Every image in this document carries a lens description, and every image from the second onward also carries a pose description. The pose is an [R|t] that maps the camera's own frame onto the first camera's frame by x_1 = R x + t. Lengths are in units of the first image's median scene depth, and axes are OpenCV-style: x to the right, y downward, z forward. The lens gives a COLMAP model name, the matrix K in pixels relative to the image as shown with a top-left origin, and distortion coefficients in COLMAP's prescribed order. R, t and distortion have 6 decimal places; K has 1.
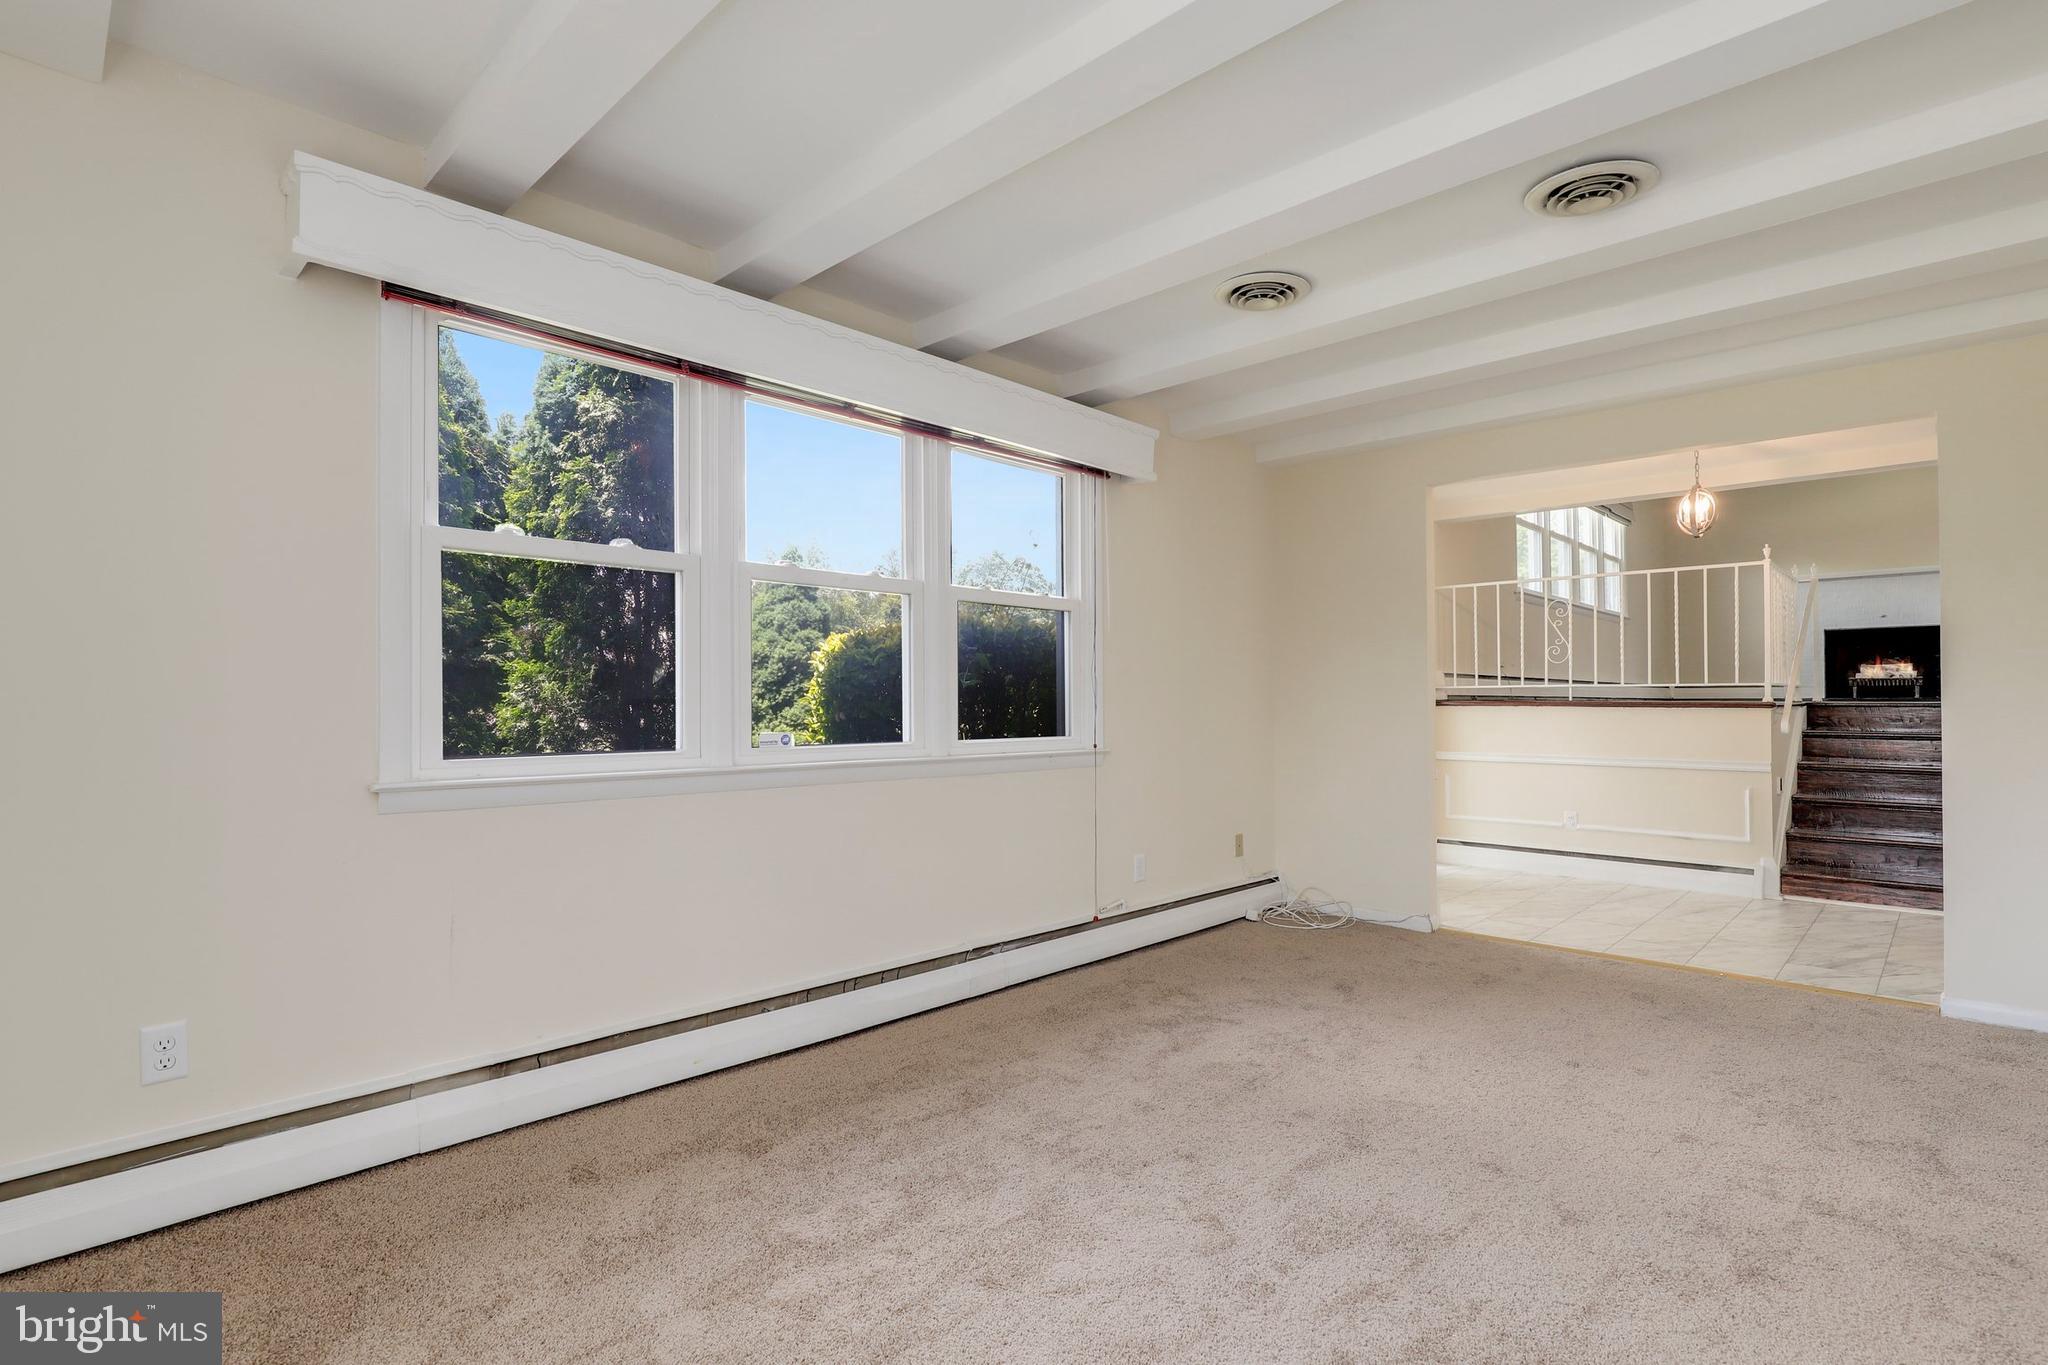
lens RADIAL K [[997.4, 0, 1021.9], [0, 997.4, 695.1], [0, 0, 1]] dist [-0.018252, 0.001142]
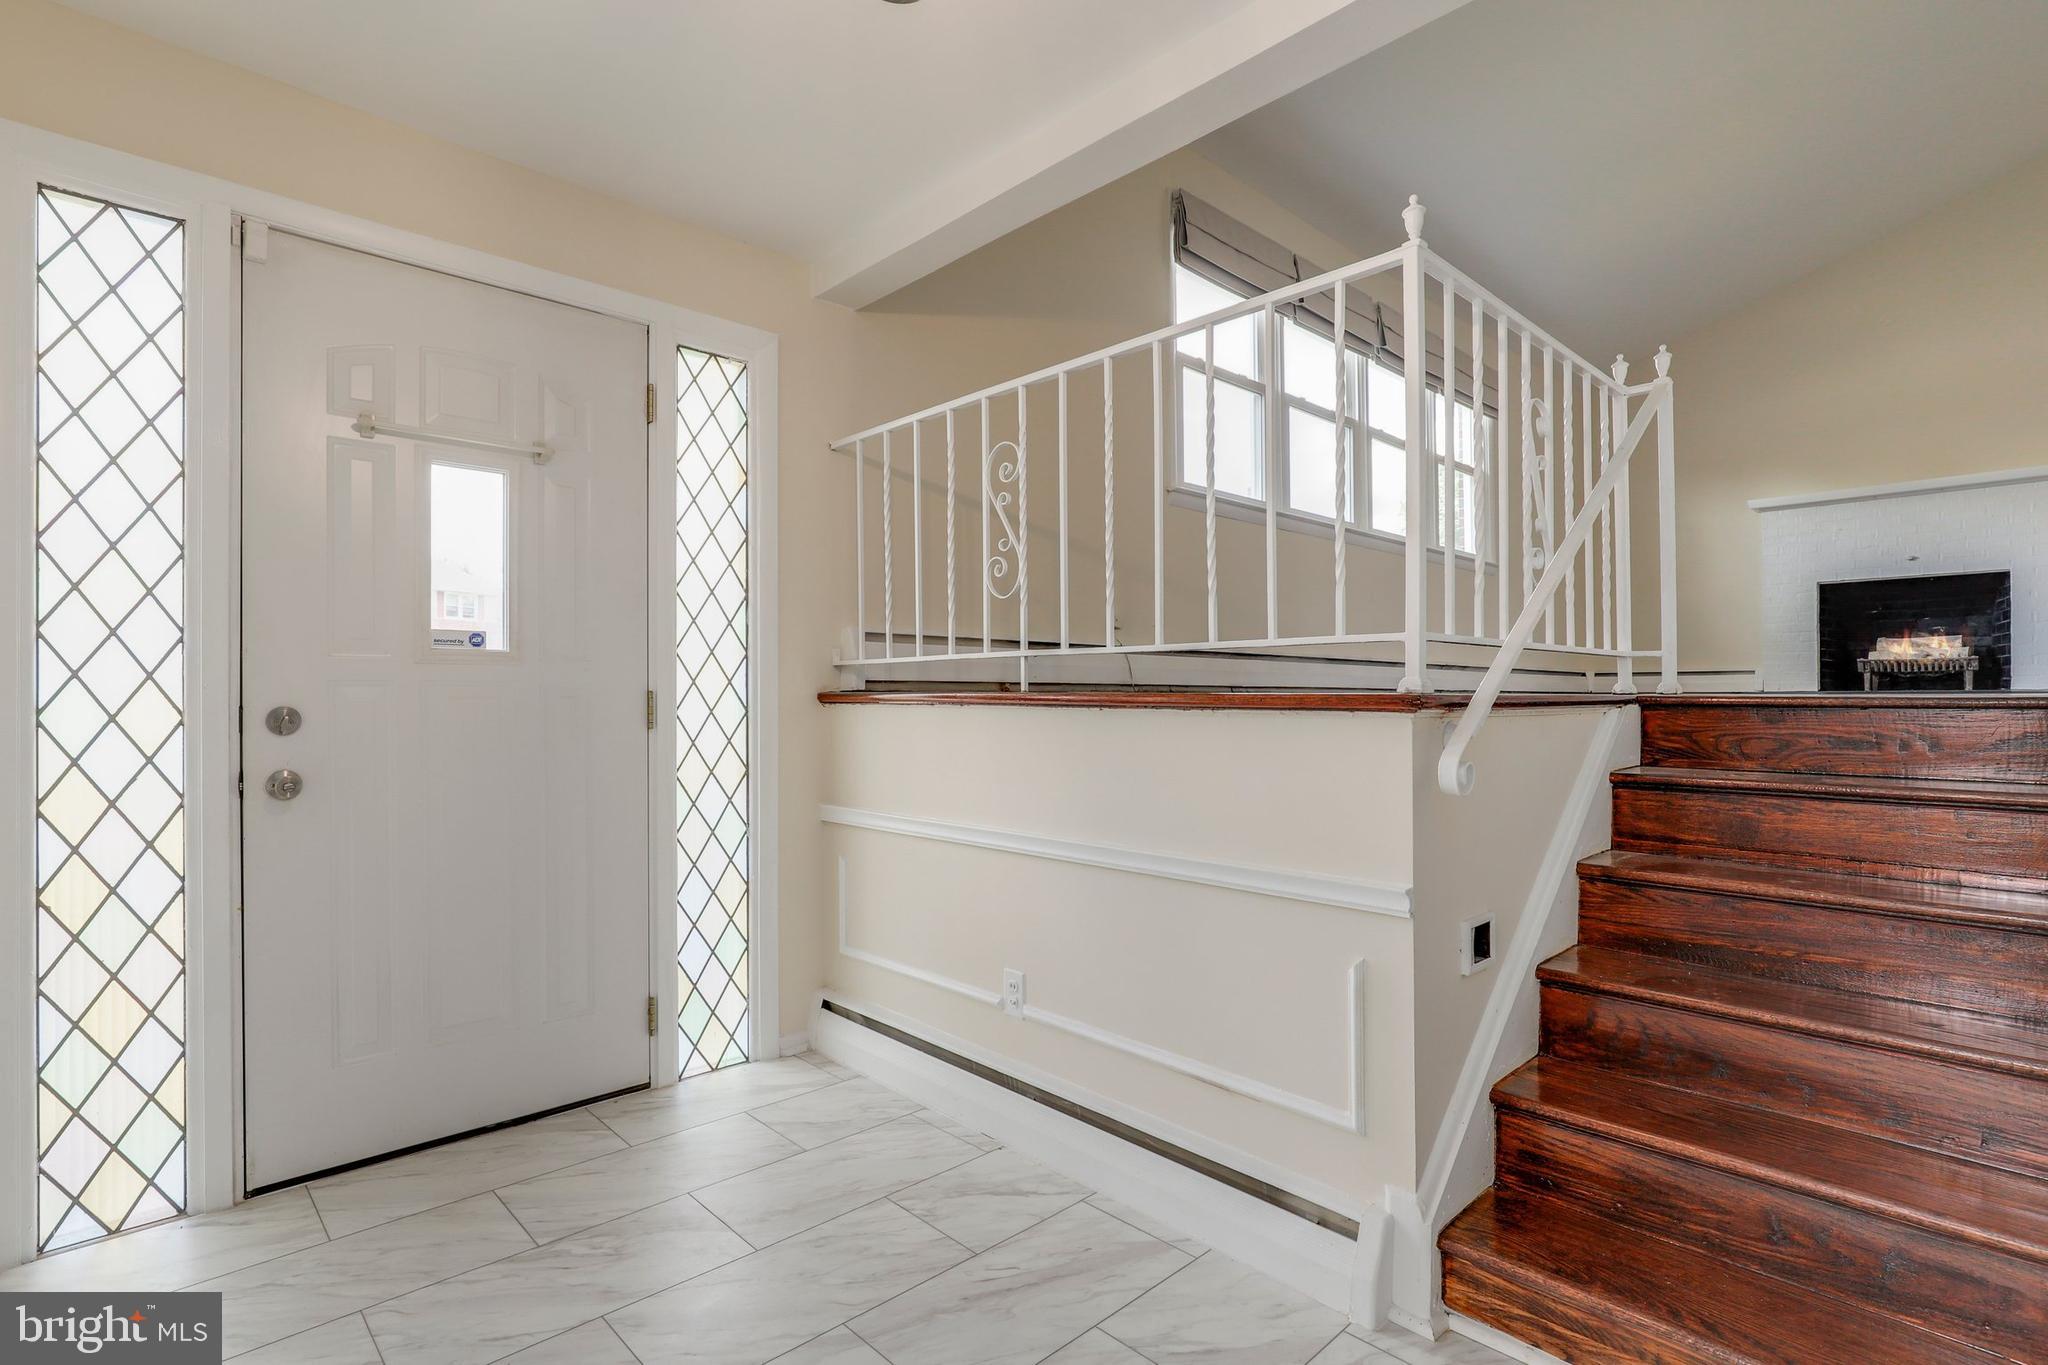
lens RADIAL K [[969.8, 0, 1037.5], [0, 969.8, 698.5], [0, 0, 1]] dist [-0.018243, 0.001488]
pose [[0.998881, 0.001097, -0.047287, 0.652663], [-0.000728, 0.999969, 0.007821, 0.006352], [0.047294, -0.007778, 0.998851, 0.688010]]
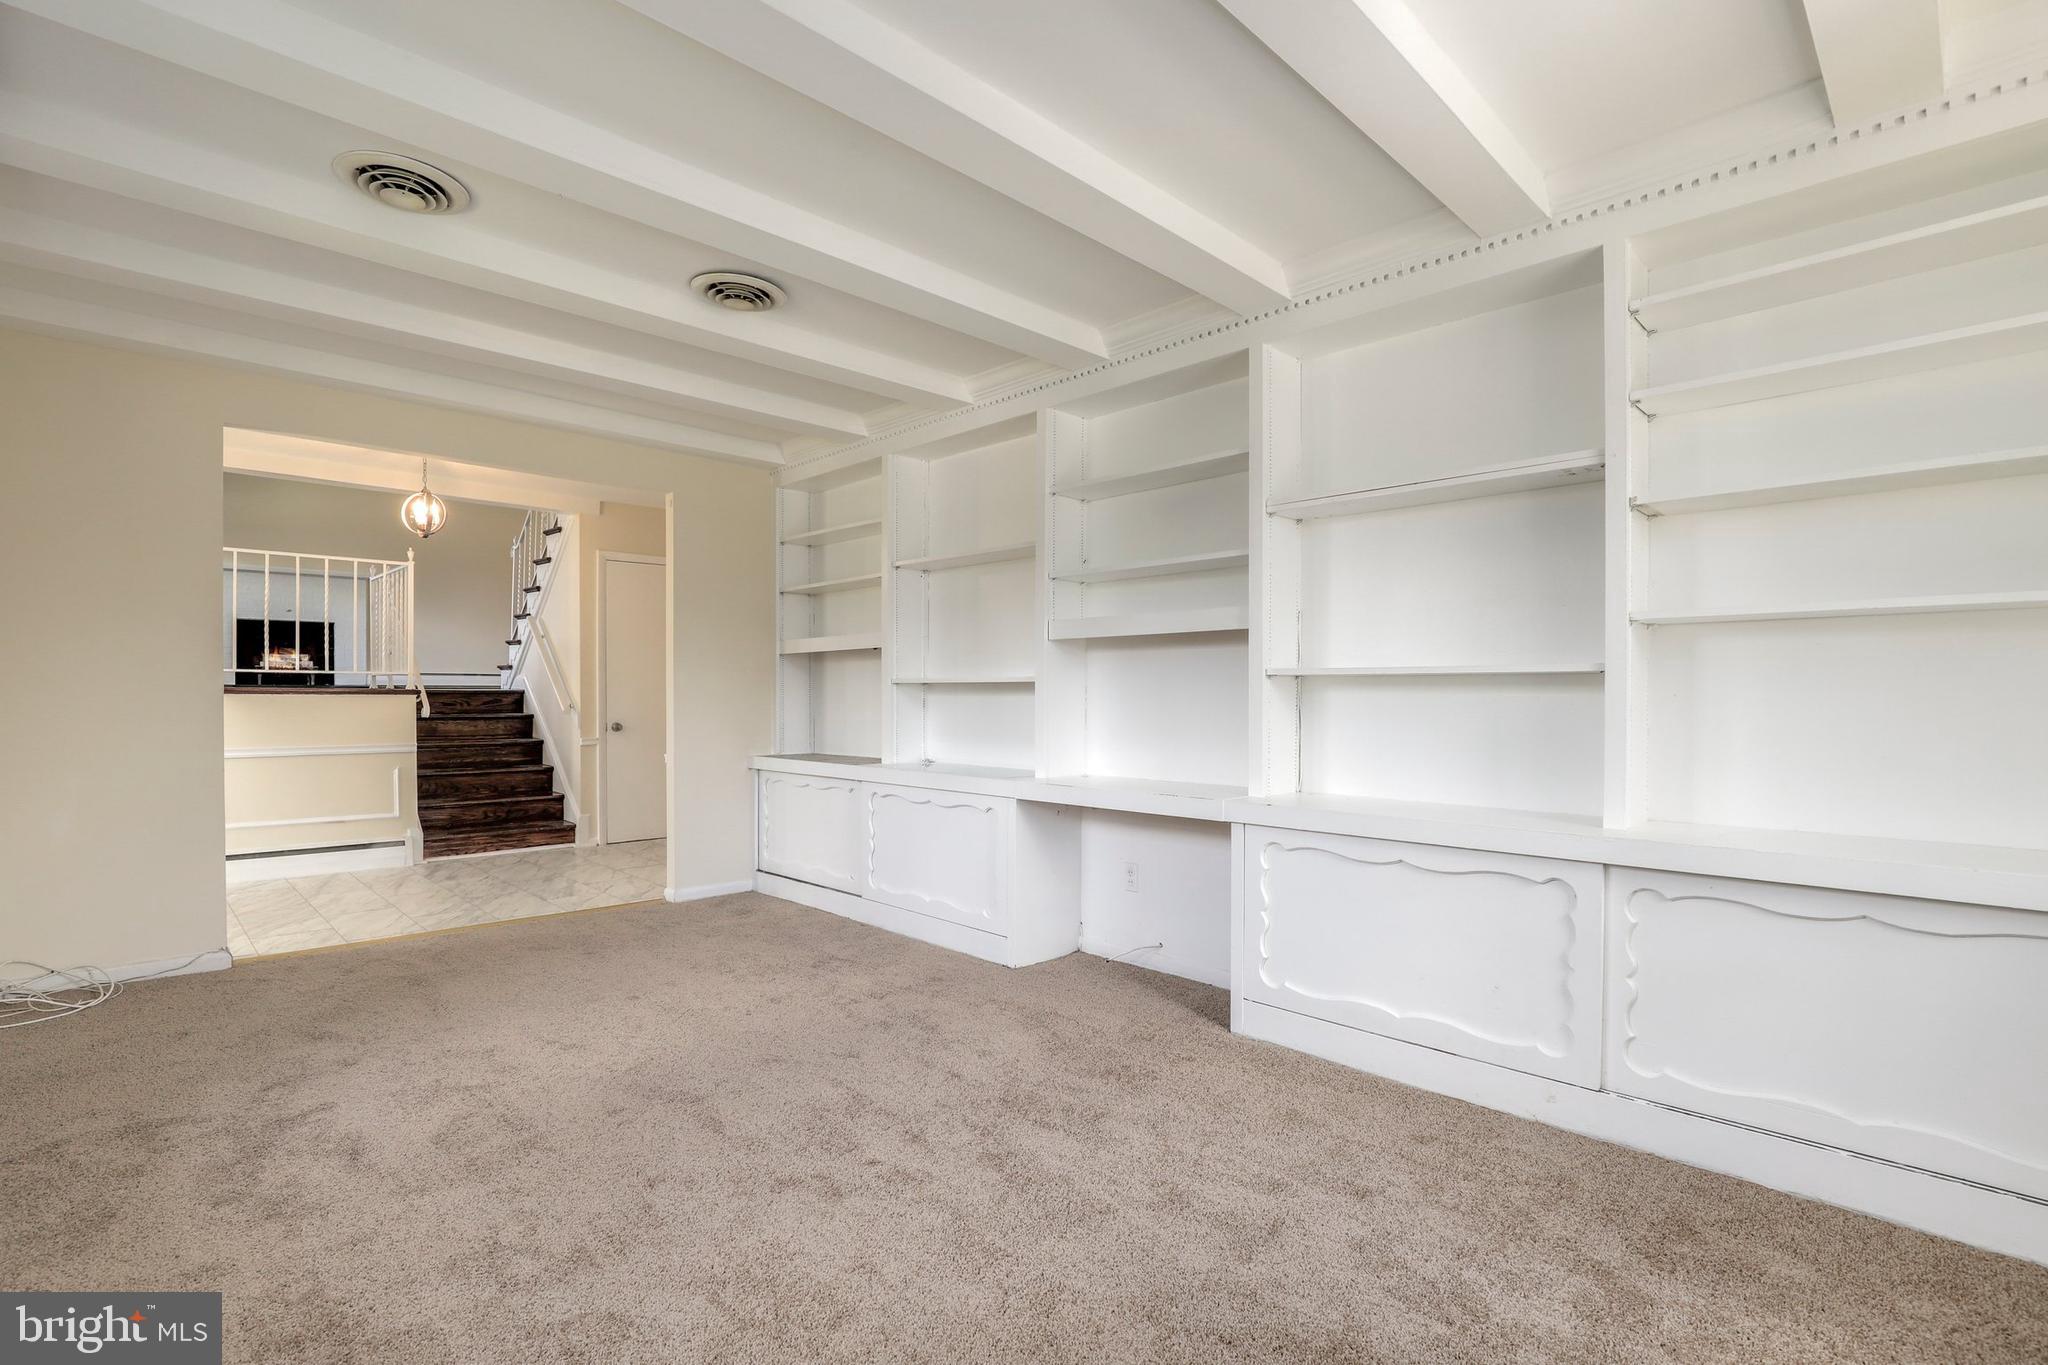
lens RADIAL K [[969.8, 0, 1024.1], [0, 969.8, 686.4], [0, 0, 1]] dist [-0.018243, 0.001488]
pose [[0.027937, 0.003728, 0.999603, -0.315702], [-0.008727, 0.999956, -0.003486, 0.001443], [-0.999572, -0.008626, 0.027969, 0.275729]]
